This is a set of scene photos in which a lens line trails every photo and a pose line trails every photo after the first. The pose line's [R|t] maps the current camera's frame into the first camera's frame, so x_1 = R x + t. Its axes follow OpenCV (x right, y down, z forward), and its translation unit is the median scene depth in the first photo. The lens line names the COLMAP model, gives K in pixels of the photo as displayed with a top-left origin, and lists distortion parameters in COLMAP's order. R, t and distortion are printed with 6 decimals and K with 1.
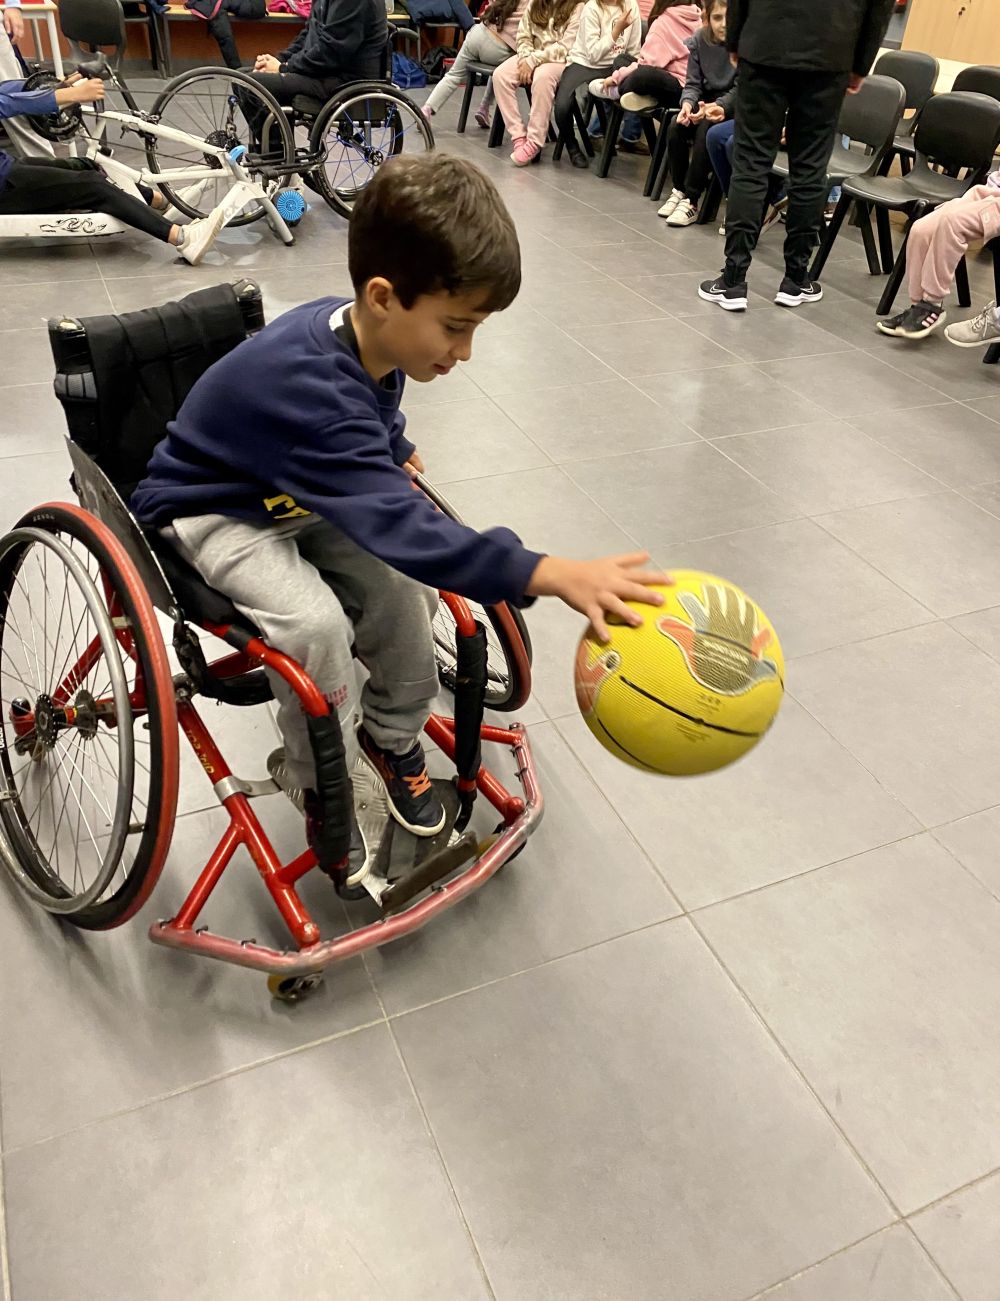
lens RADIAL K [[1063.0, 0, 547.1], [0, 1063.0, 649.7], [0, 0, 1]] dist [0.000558, -0.000215]
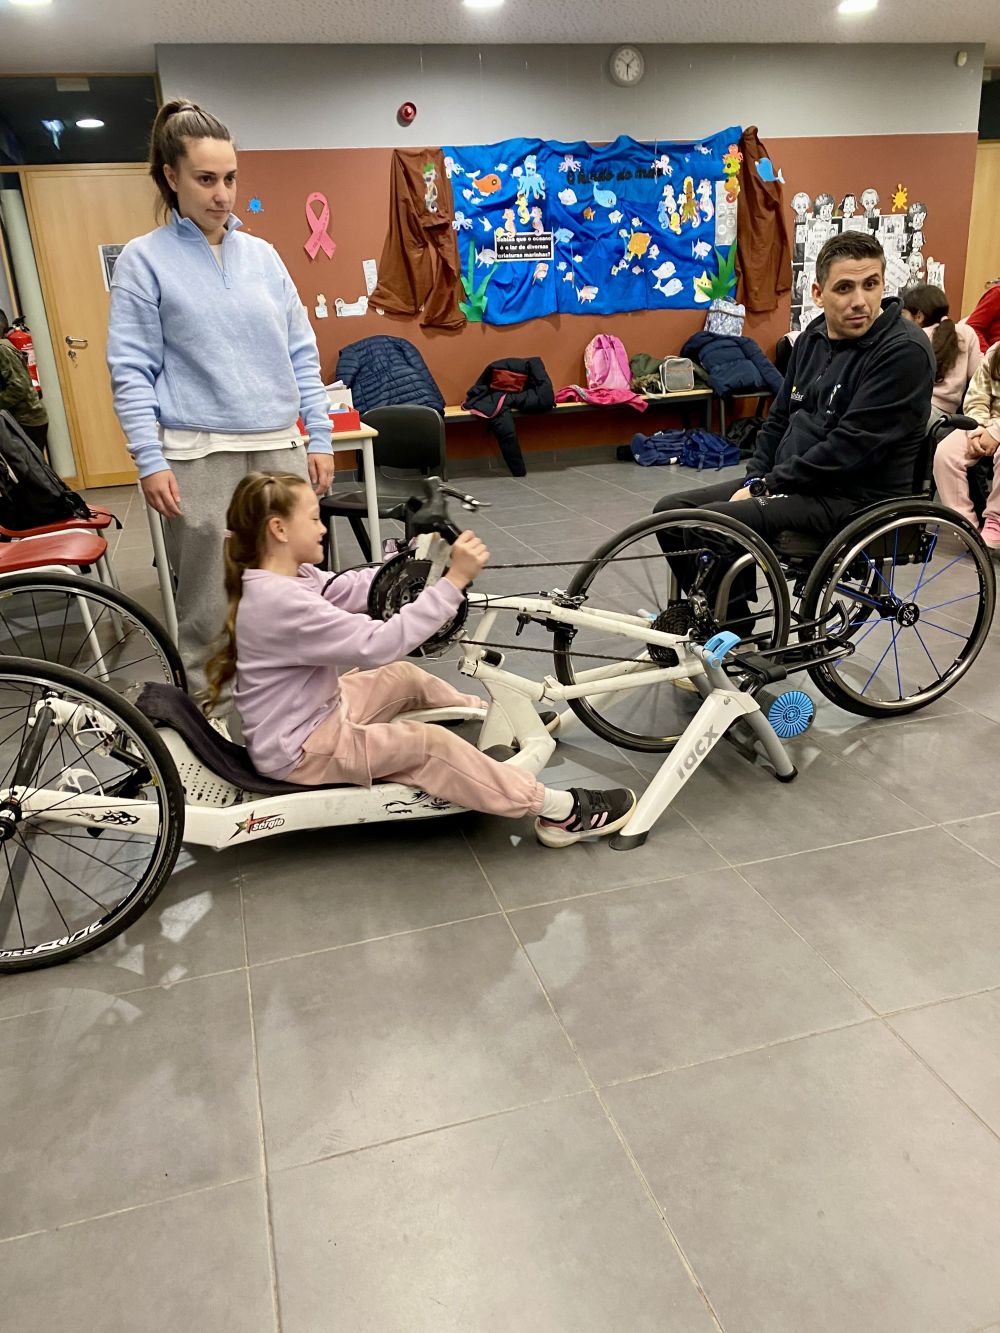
lens RADIAL K [[1008.5, 0, 500.0], [0, 1008.5, 666.5], [0, 0, 1]] dist [0.002486, 0.000382]
pose [[0.979715, -0.055420, -0.192581, -0.277939], [0.002766, 0.964647, -0.263532, -0.292024], [0.200377, 0.257653, 0.945232, 0.441918]]
